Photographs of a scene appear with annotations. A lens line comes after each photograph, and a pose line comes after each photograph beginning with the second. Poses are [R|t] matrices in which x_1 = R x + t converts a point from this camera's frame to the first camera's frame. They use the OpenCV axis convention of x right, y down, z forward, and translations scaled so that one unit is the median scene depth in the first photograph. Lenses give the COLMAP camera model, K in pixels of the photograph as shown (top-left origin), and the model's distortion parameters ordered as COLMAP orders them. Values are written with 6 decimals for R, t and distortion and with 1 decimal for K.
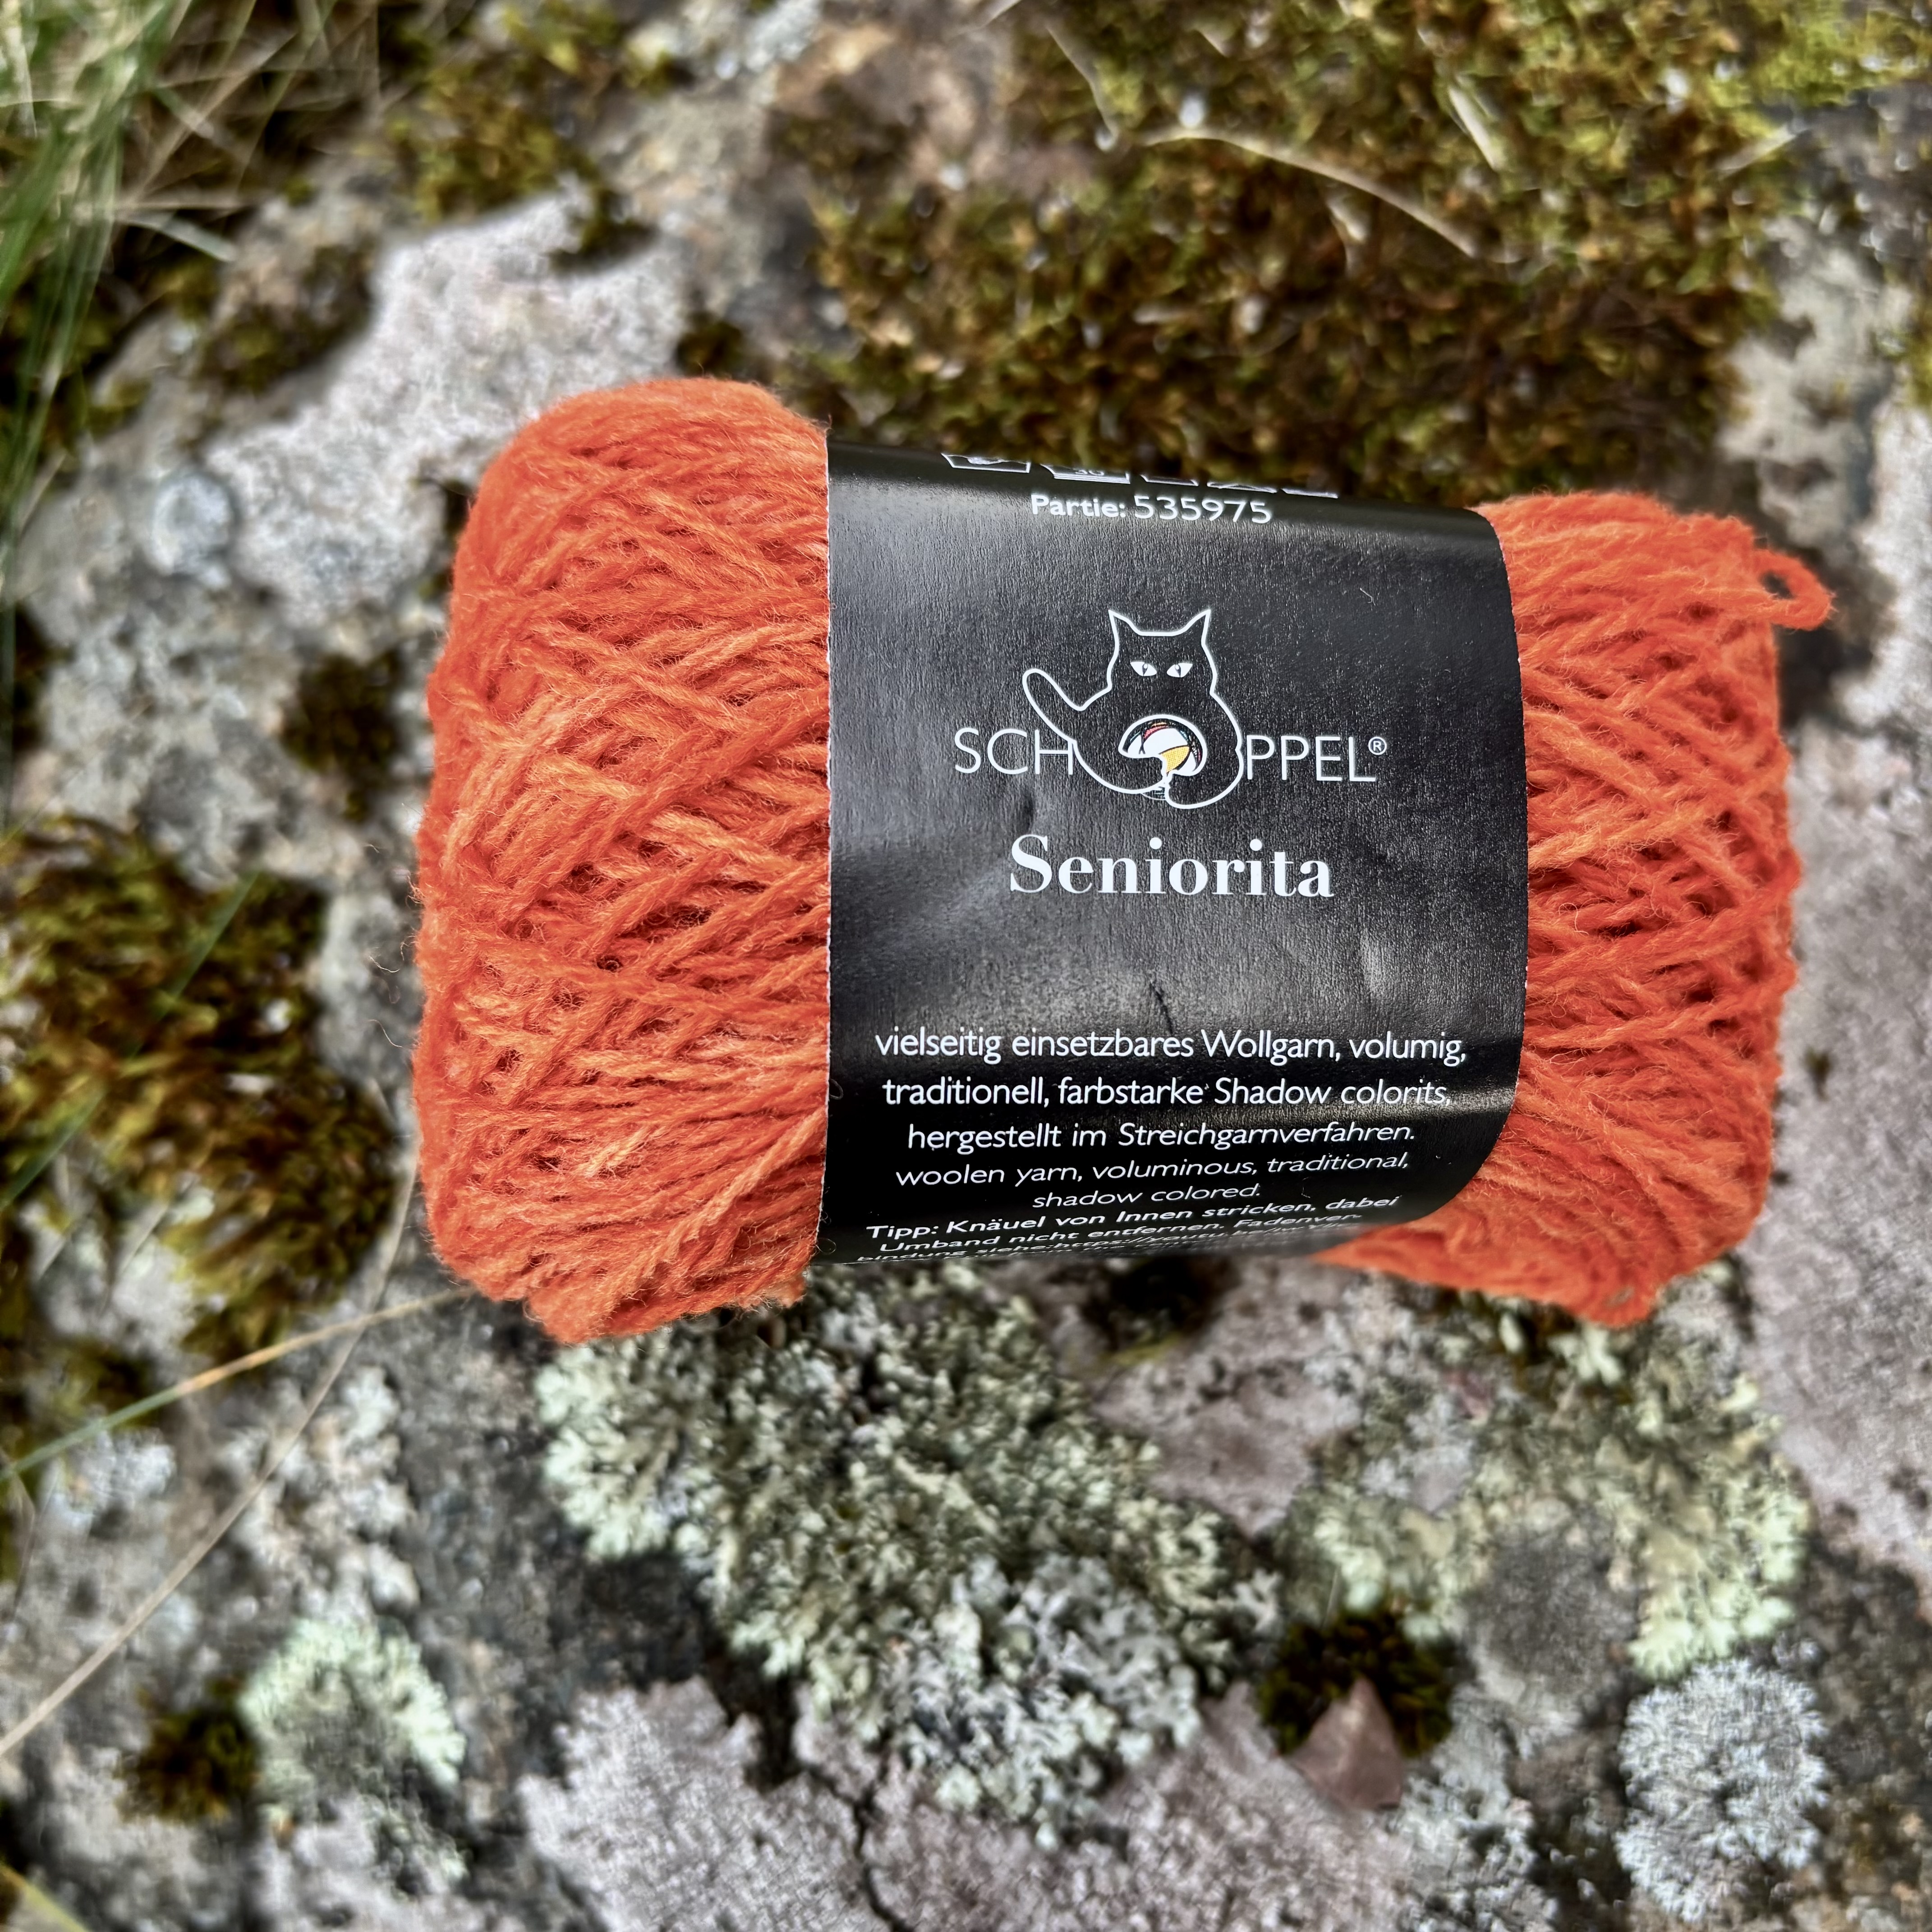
lens RADIAL K [[2169.7, 0, 976.1], [0, 2169.7, 967.4], [0, 0, 1]] dist [-0.041785, 0.000000]
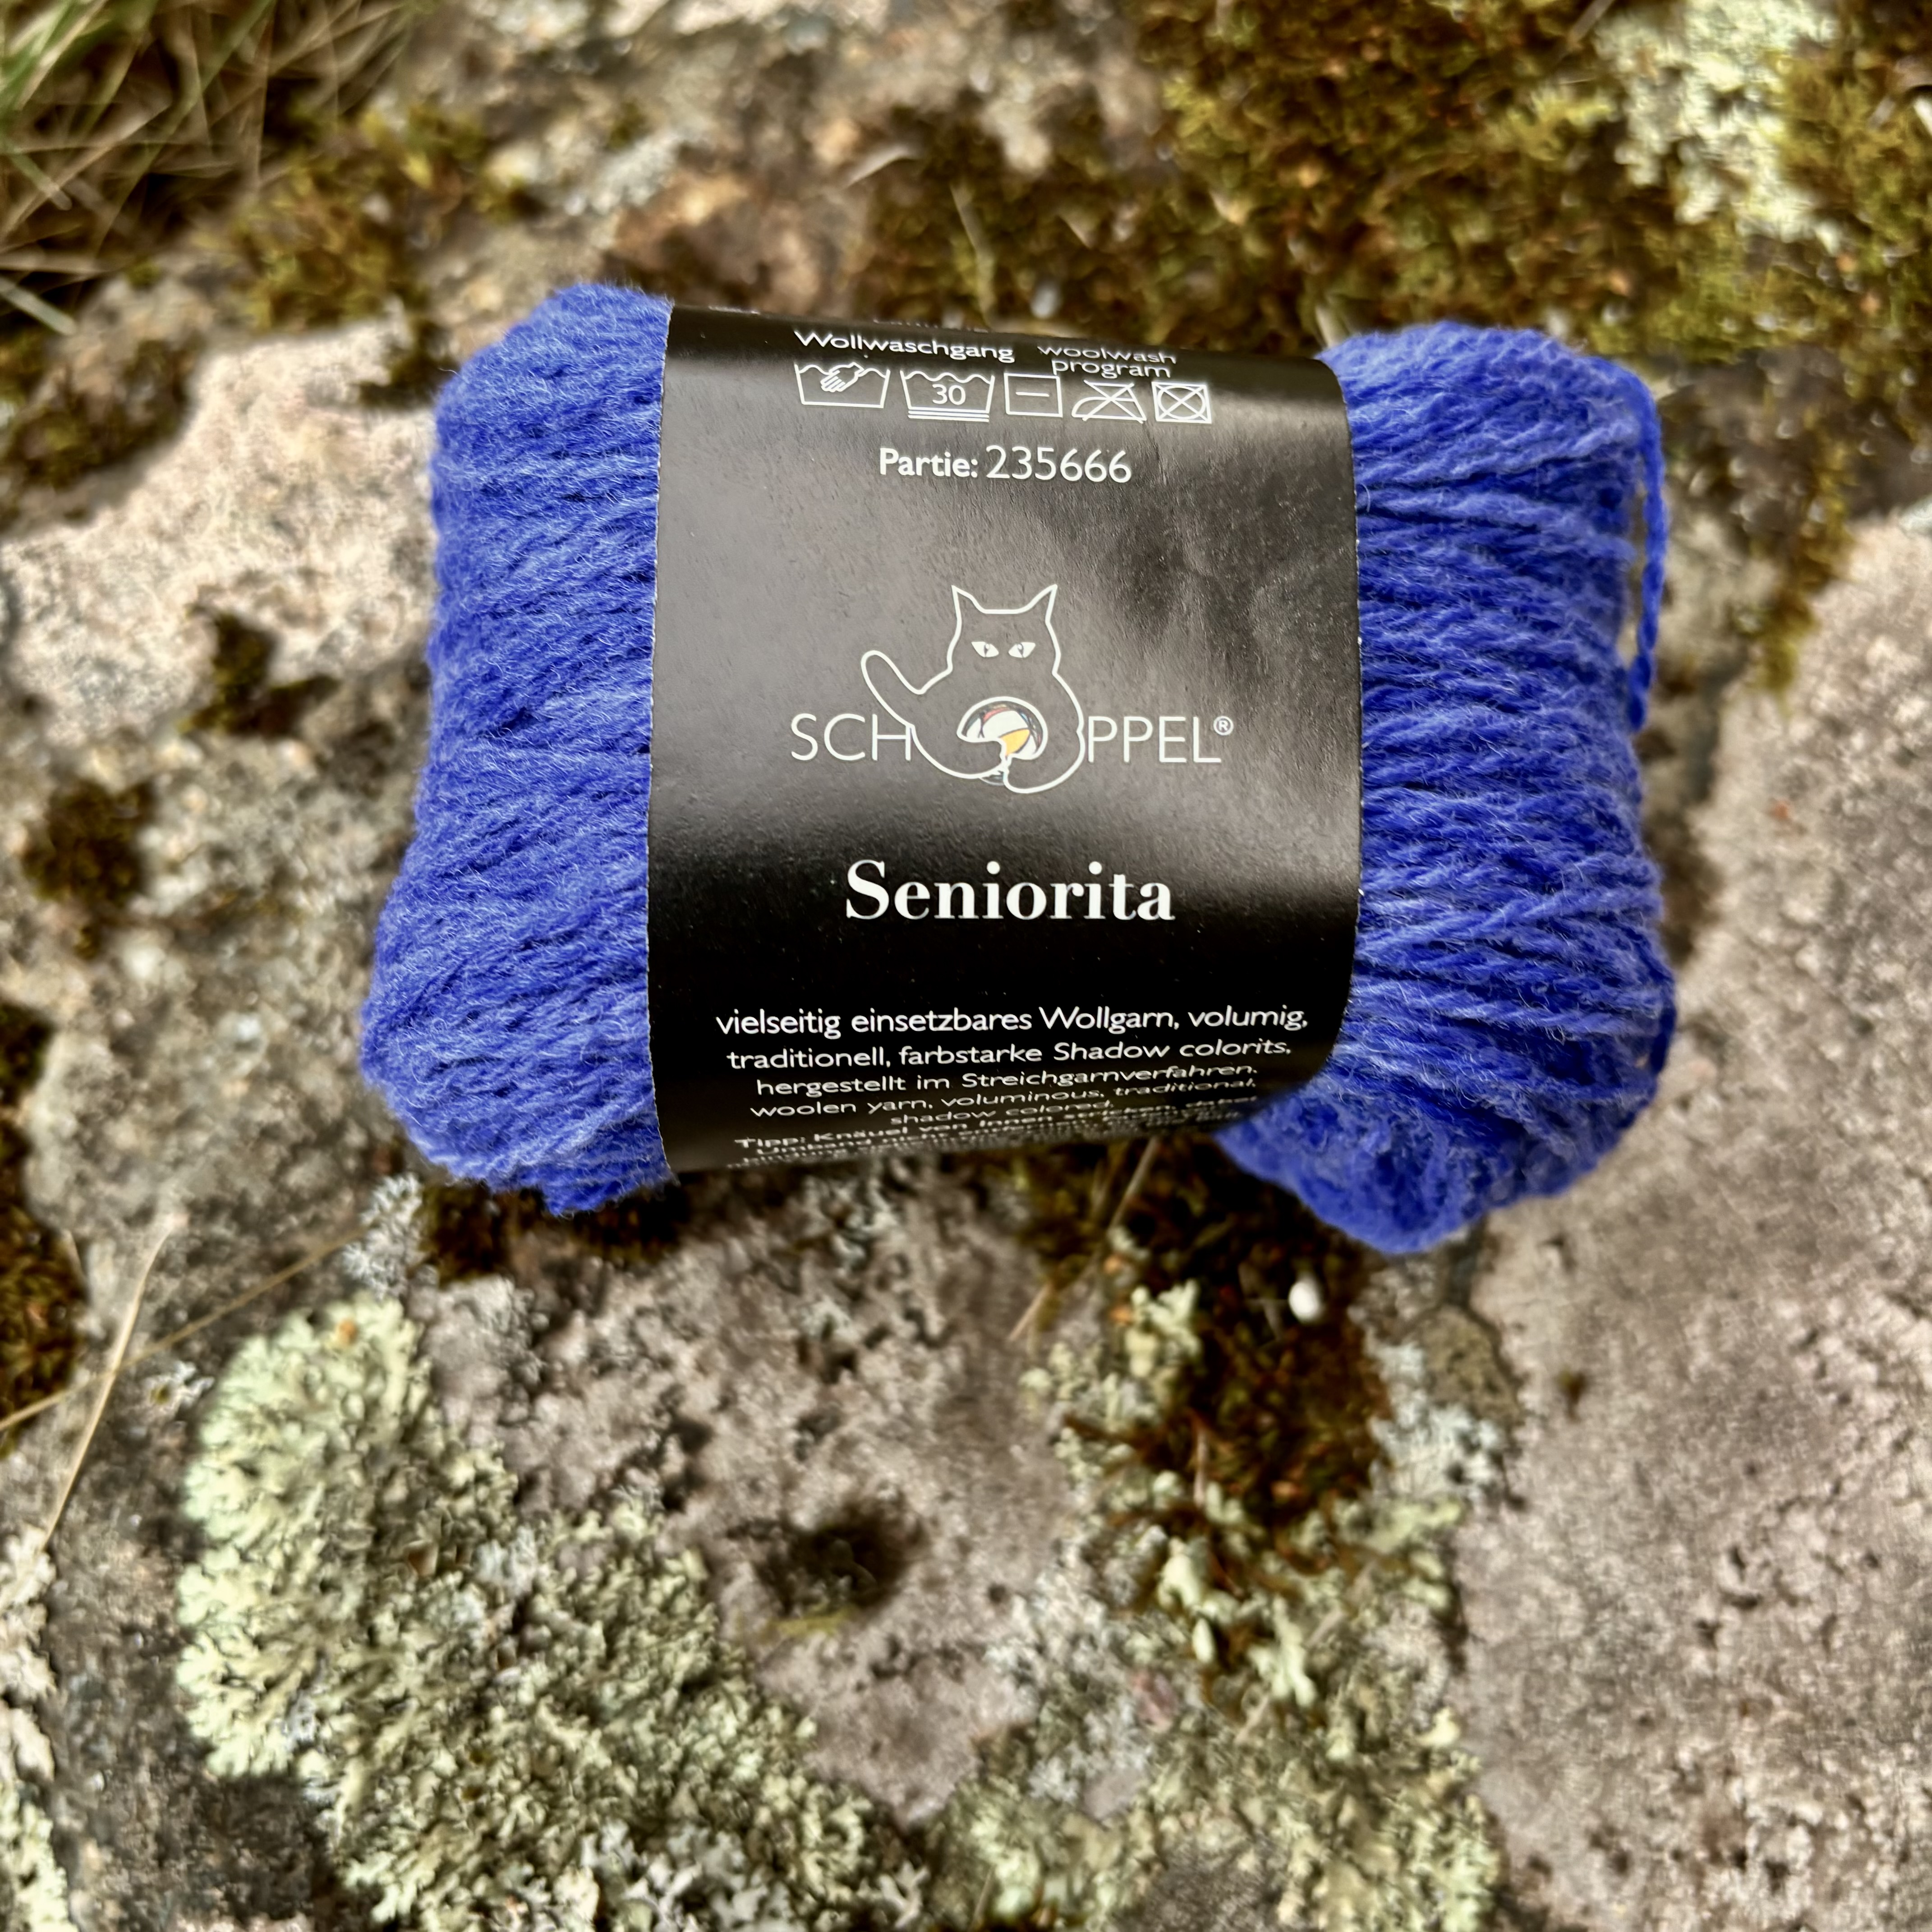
lens RADIAL K [[2169.7, 0, 961.2], [0, 2169.7, 934.9], [0, 0, 1]] dist [-0.041785, 0.000000]
pose [[0.994023, 0.108723, -0.009884, 0.116337], [-0.108832, 0.993996, -0.011311, -0.116046], [0.008595, 0.012319, 0.999887, 0.046822]]
